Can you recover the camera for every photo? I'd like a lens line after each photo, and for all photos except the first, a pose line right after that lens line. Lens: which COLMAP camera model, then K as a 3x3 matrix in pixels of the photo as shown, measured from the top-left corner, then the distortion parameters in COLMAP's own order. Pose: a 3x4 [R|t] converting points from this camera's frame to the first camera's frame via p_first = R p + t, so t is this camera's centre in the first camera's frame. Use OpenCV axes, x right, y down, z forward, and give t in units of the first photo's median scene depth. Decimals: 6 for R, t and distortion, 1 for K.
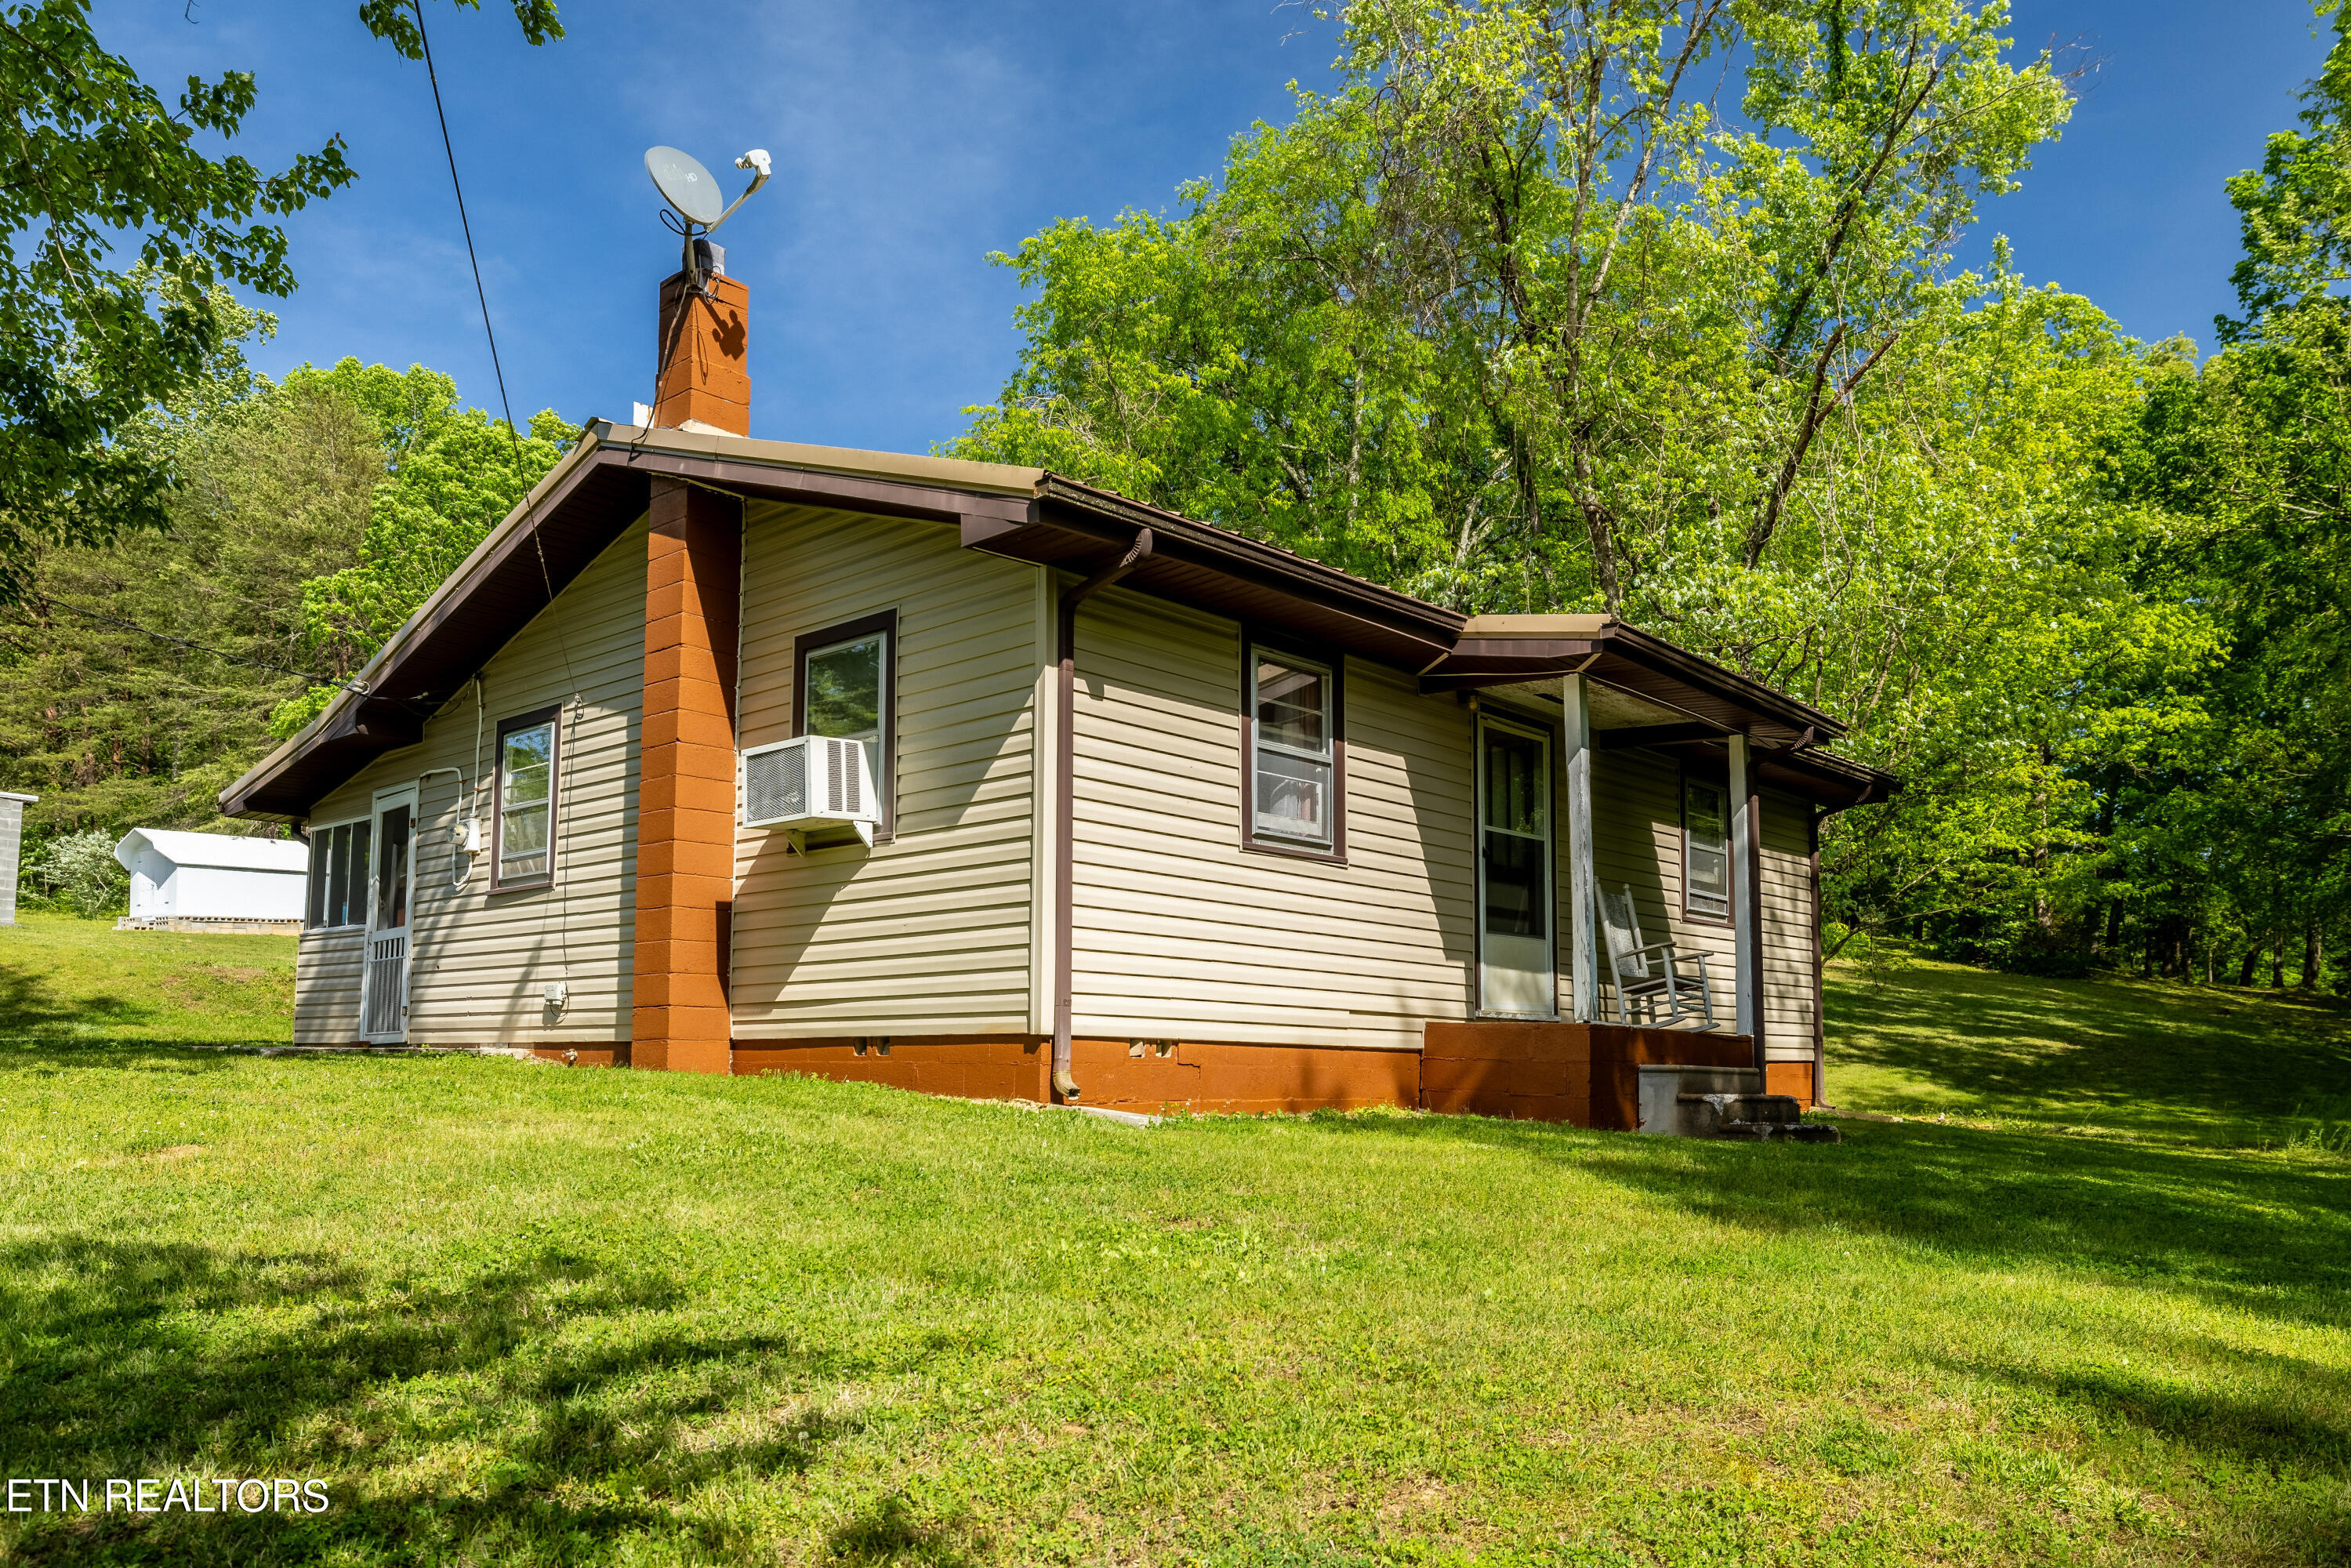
lens RADIAL K [[1730.0, 0, 1175.3], [0, 1730.0, 889.9], [0, 0, 1]] dist [-0.002493, -0.000878]
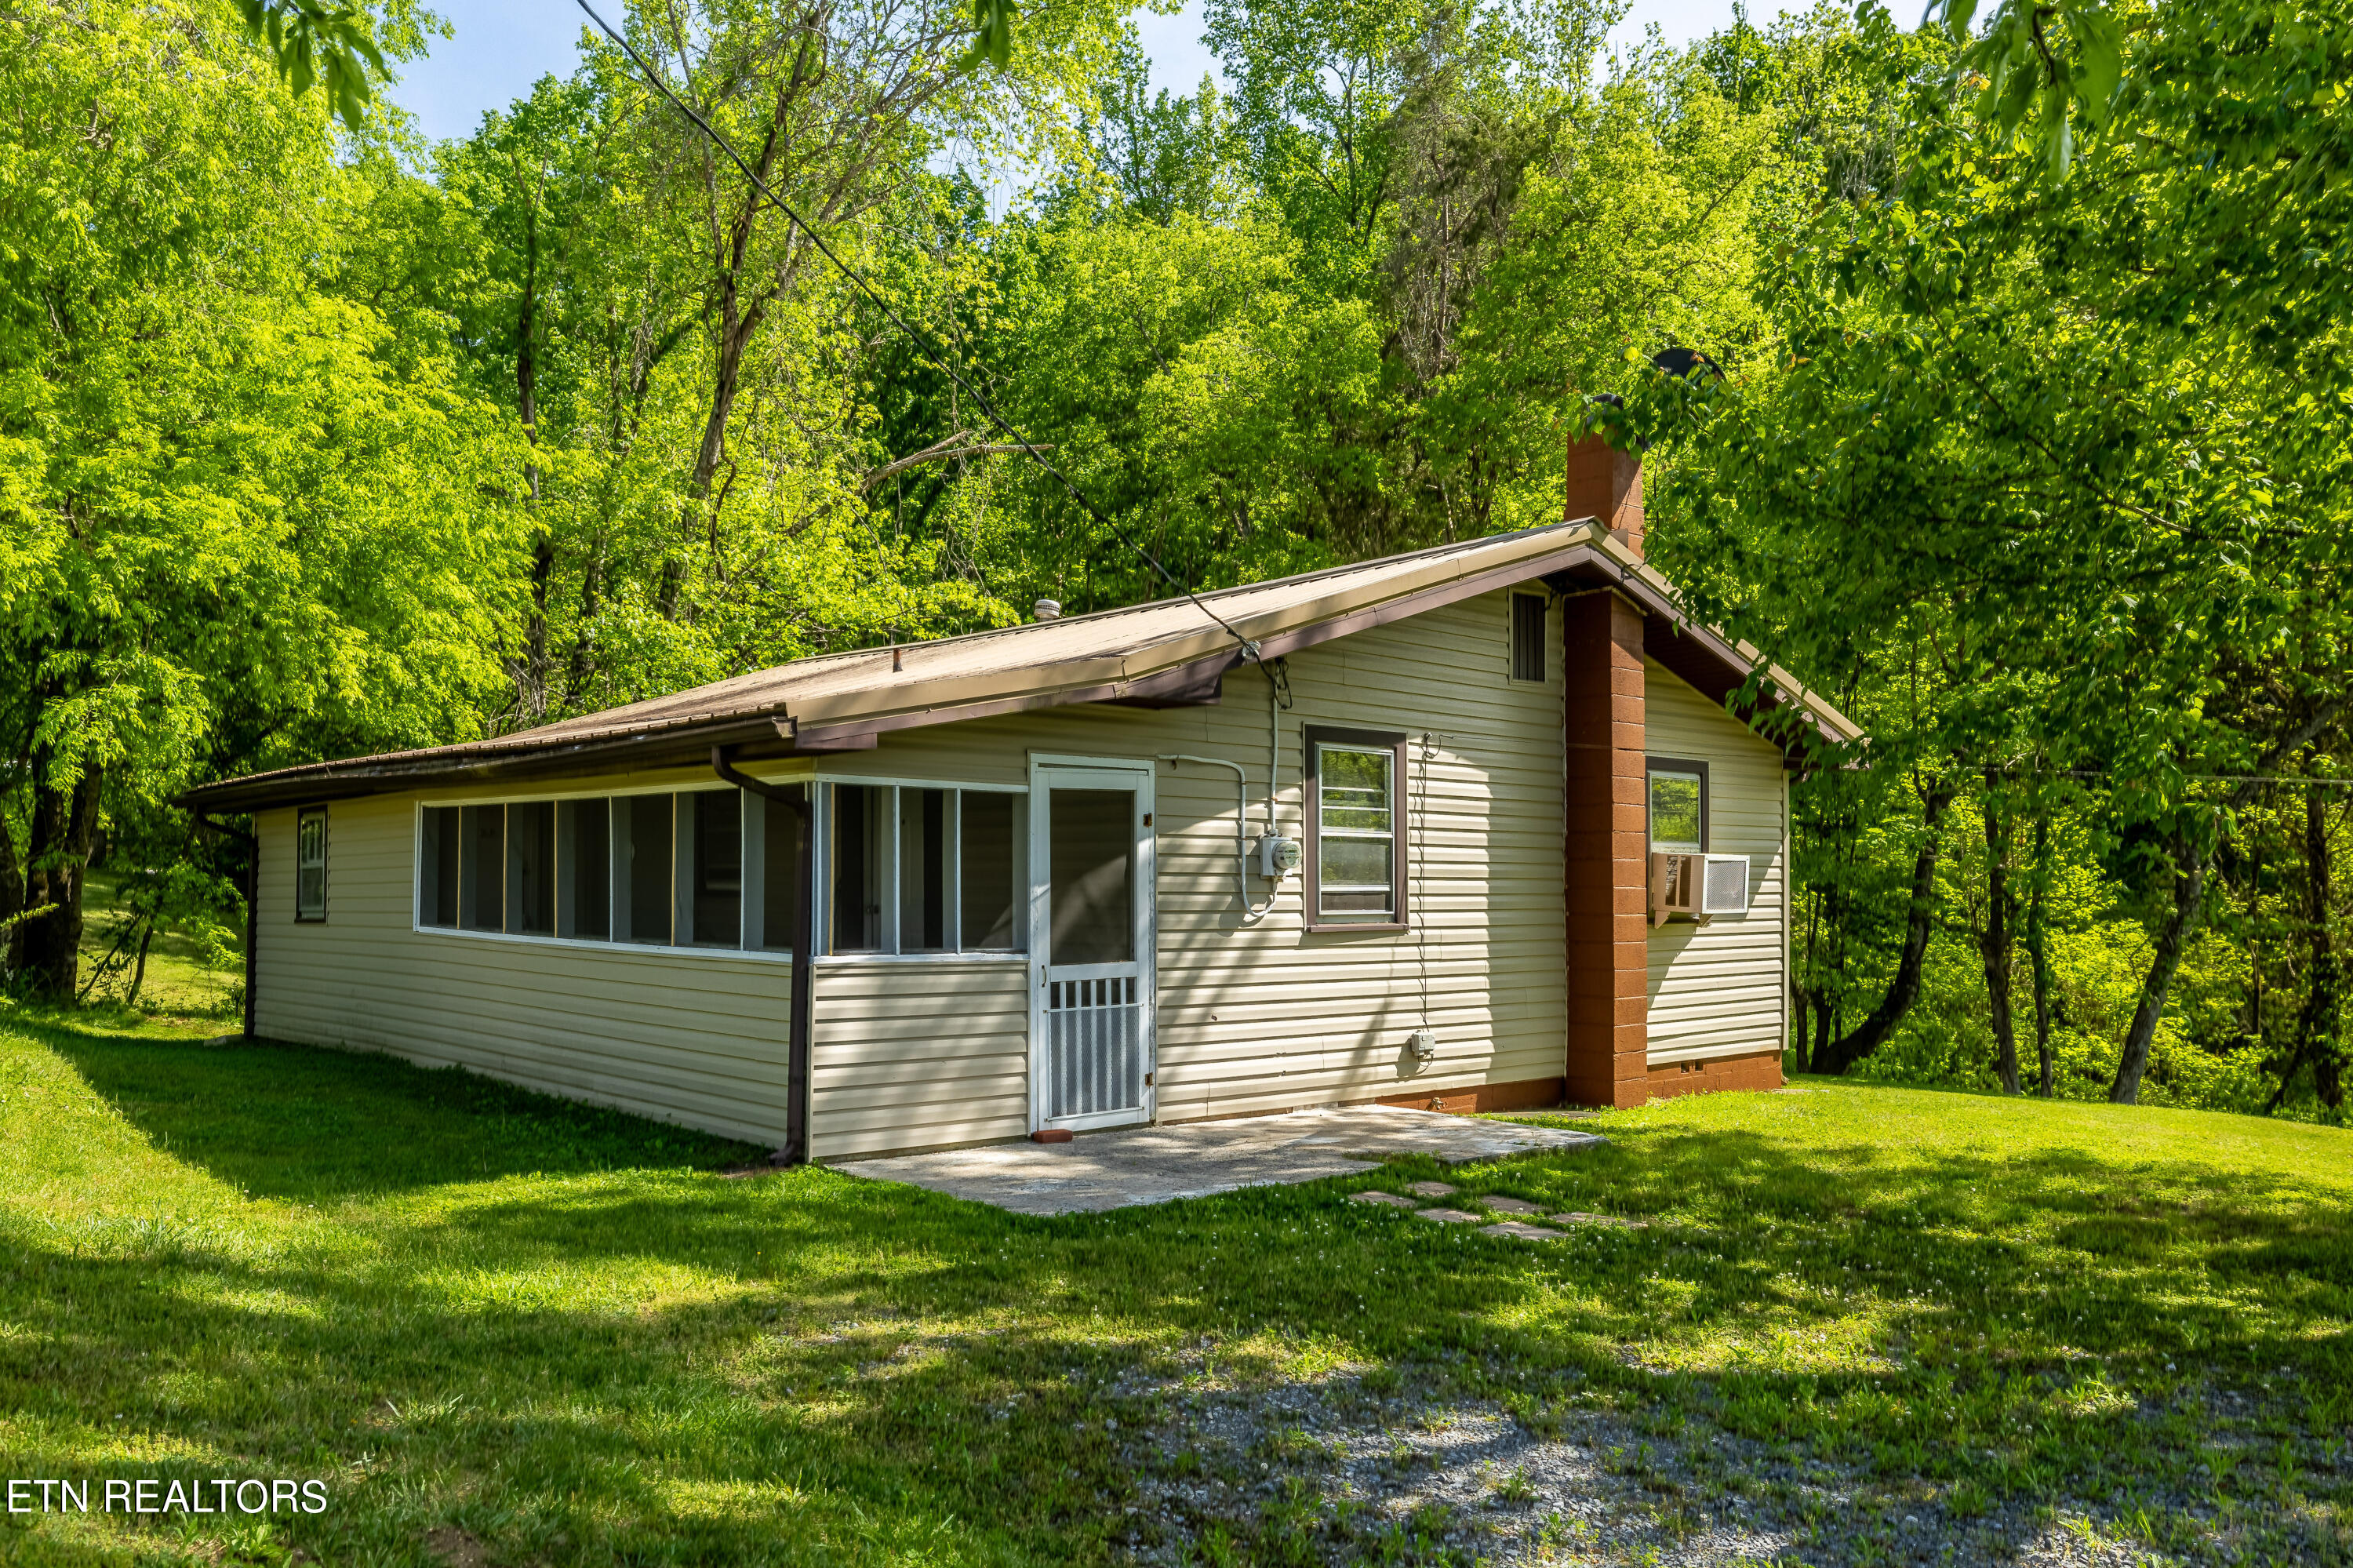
lens RADIAL K [[1747.9, 0, 1176.5], [0, 1747.9, 784.0], [0, 0, 1]] dist [-0.001799, 0.001105]
pose [[0.101262, 0.054478, 0.993367, -1.321740], [-0.109363, 0.993058, -0.043312, -0.025841], [-0.988830, -0.104252, 0.106517, 1.023753]]
